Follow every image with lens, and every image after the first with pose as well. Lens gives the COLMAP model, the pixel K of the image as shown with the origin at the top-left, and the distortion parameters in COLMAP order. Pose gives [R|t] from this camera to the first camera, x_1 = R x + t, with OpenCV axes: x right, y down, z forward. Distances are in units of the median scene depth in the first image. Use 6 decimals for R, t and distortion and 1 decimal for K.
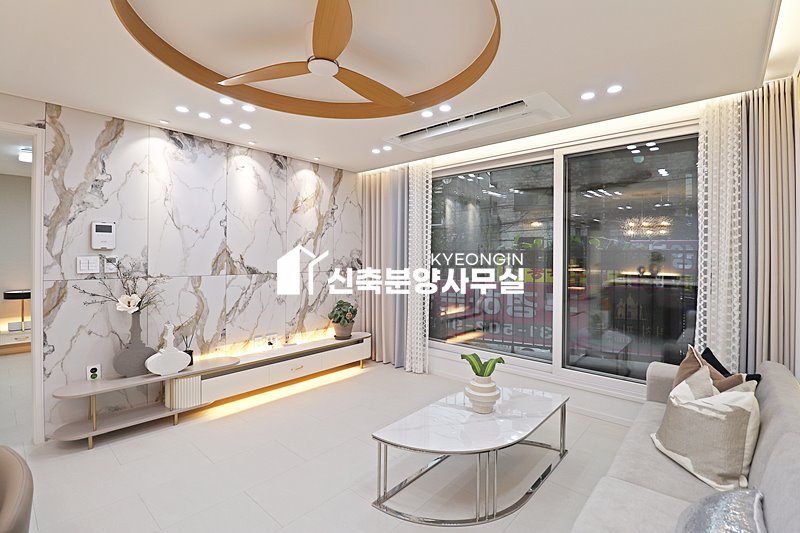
lens RADIAL K [[371.4, 0, 405.0], [0, 371.4, 258.7], [0, 0, 1]] dist [-0.001957, -0.008027]
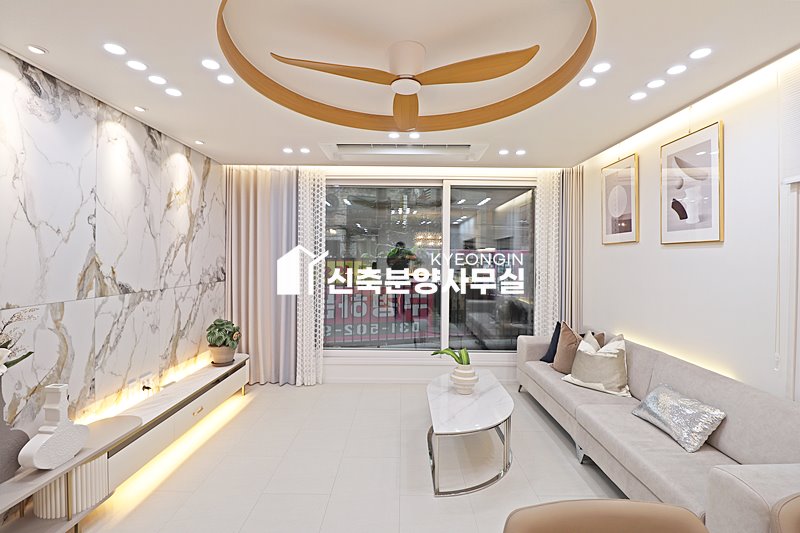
lens RADIAL K [[371.4, 0, 404.7], [0, 371.4, 260.9], [0, 0, 1]] dist [-0.001957, -0.008027]
pose [[0.750883, -0.004008, 0.660423, -0.436755], [0.002009, 0.999991, 0.003785, -0.020499], [-0.660432, -0.001515, 0.750884, 0.117003]]
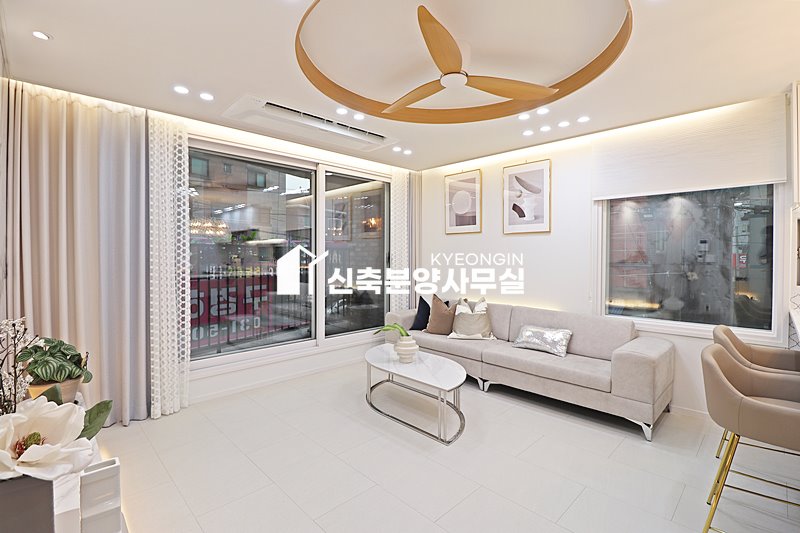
lens RADIAL K [[371.4, 0, 401.5], [0, 371.4, 261.5], [0, 0, 1]] dist [-0.001957, -0.008027]
pose [[0.077089, -0.021624, 0.996790, -0.667078], [0.009113, 0.999738, 0.020983, 0.004748], [-0.996983, 0.007466, 0.077266, 0.524597]]
